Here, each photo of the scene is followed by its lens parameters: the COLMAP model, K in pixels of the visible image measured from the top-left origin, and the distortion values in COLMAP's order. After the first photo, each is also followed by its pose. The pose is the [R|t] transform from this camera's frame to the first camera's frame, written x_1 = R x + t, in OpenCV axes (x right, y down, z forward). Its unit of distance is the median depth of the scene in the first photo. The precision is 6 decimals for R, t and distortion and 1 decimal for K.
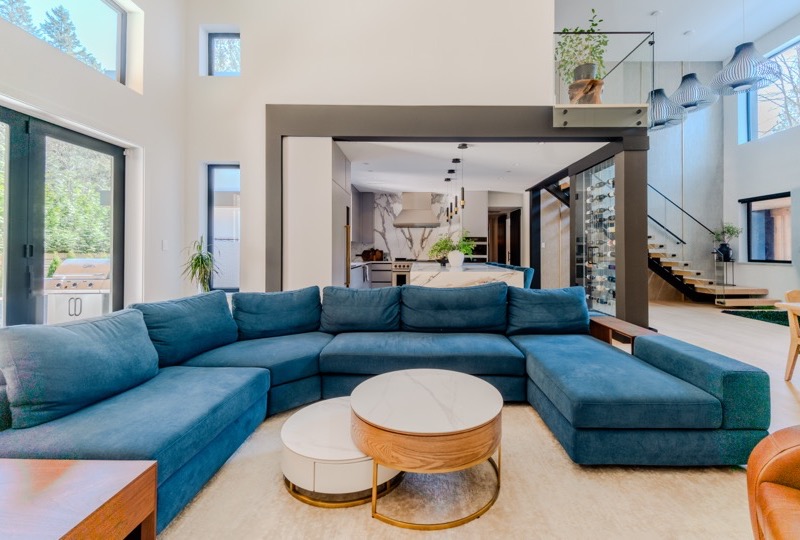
lens RADIAL K [[355.7, 0, 418.8], [0, 355.7, 246.2], [0, 0, 1]] dist [0.000378, 0.000290]
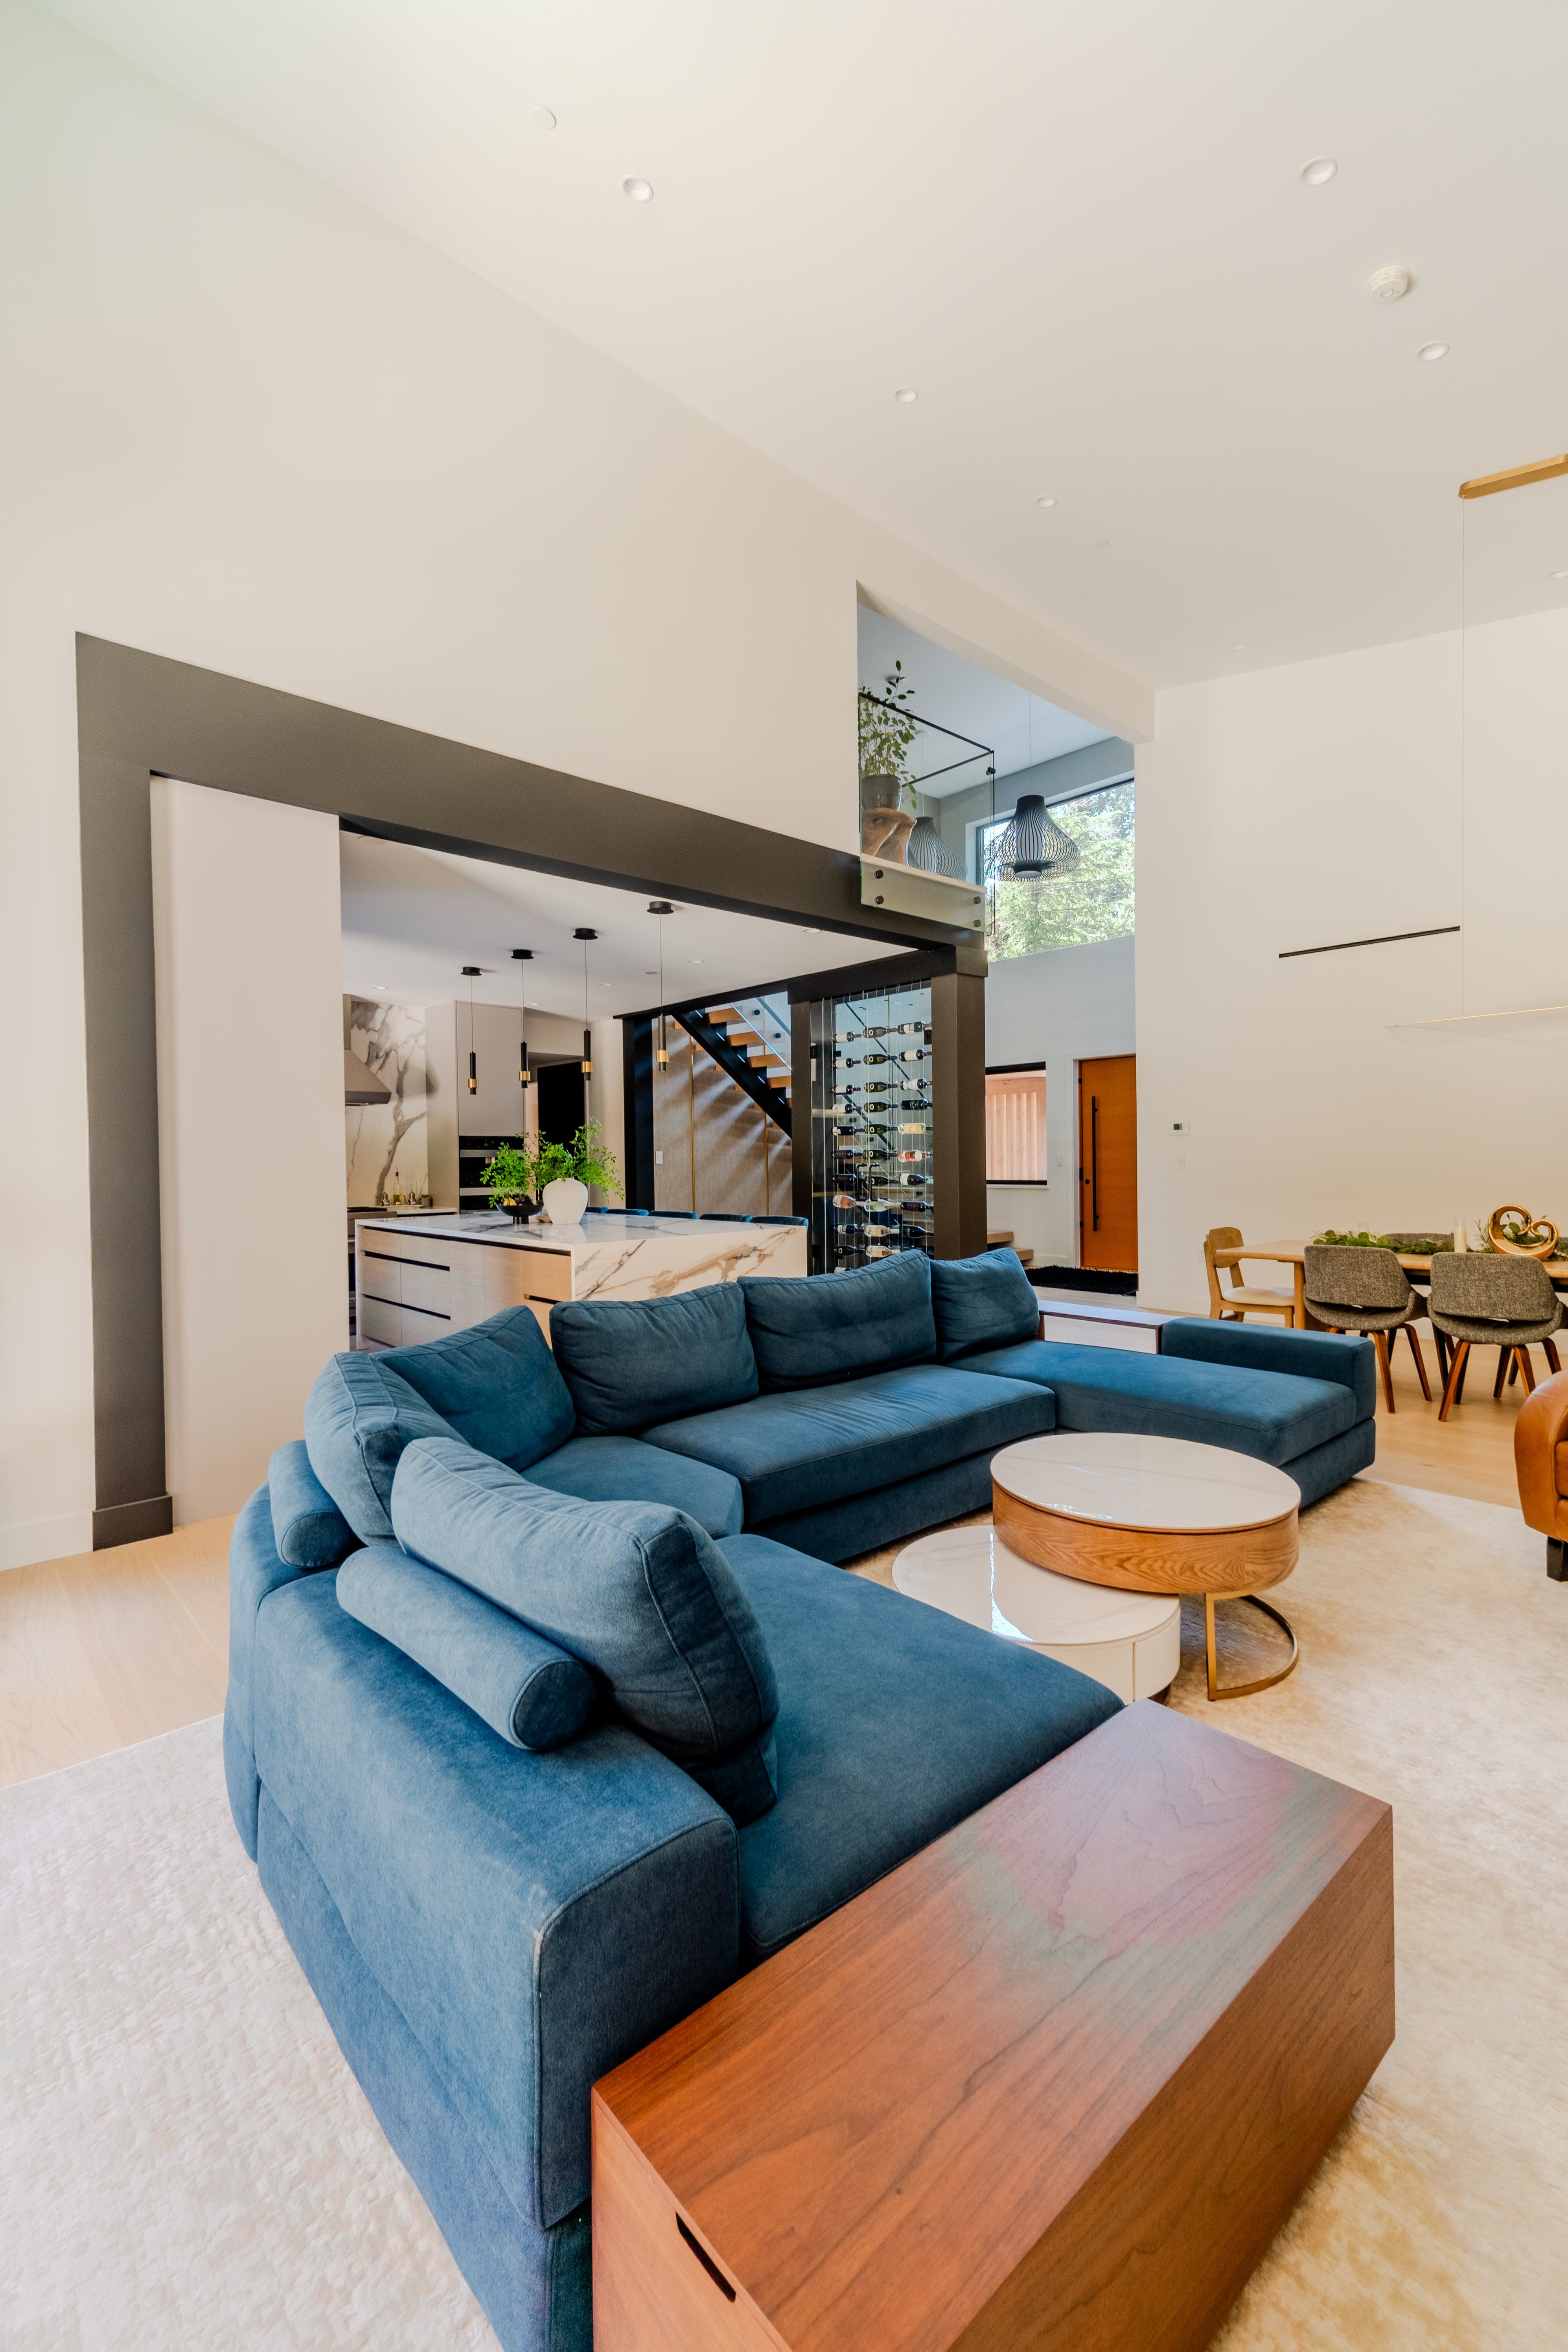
lens RADIAL K [[1005.8, 0, 788.4], [0, 1005.8, 1167.8], [0, 0, 1]] dist [-0.000847, -0.000162]
pose [[0.734585, -0.018528, 0.678263, -0.518712], [0.005479, 0.999756, 0.021377, -0.023770], [-0.678494, -0.011987, 0.734508, 0.108410]]
